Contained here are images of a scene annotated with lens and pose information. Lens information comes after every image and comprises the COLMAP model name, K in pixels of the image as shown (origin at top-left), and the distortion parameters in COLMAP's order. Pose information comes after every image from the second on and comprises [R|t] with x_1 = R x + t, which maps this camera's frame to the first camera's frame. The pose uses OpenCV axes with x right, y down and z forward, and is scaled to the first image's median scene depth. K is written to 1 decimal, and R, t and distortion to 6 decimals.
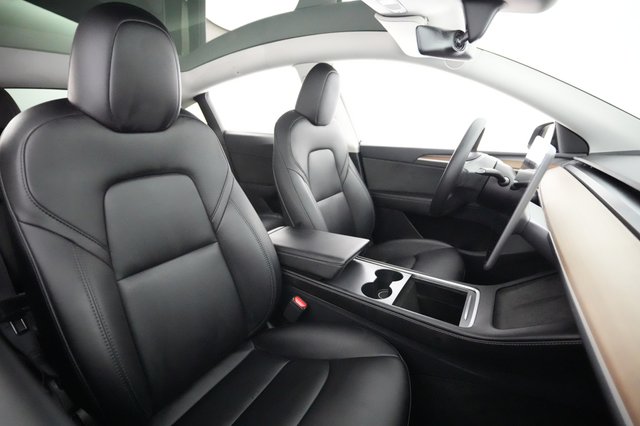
lens RADIAL K [[308.8, 0, 320.0], [0, 308.8, 213.0], [0, 0, 1]] dist [-0.001461, 0.000202]
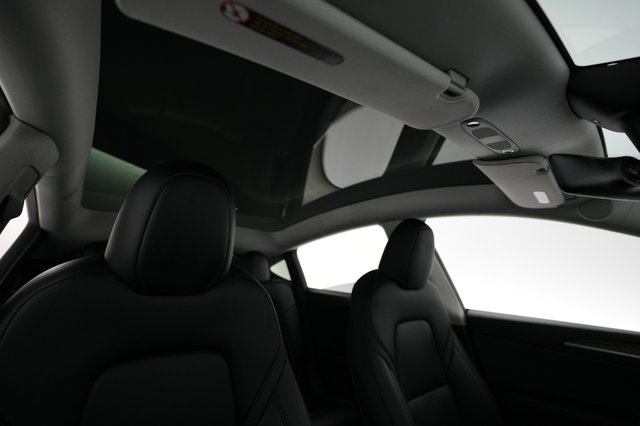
lens RADIAL K [[308.8, 0, 320.0], [0, 308.8, 213.0], [0, 0, 1]] dist [-0.001461, 0.000202]
pose [[0.955106, -0.031166, -0.294620, 0.018131], [-0.112333, 0.882099, -0.457475, -0.065124], [0.274141, 0.470032, 0.838997, 0.172397]]
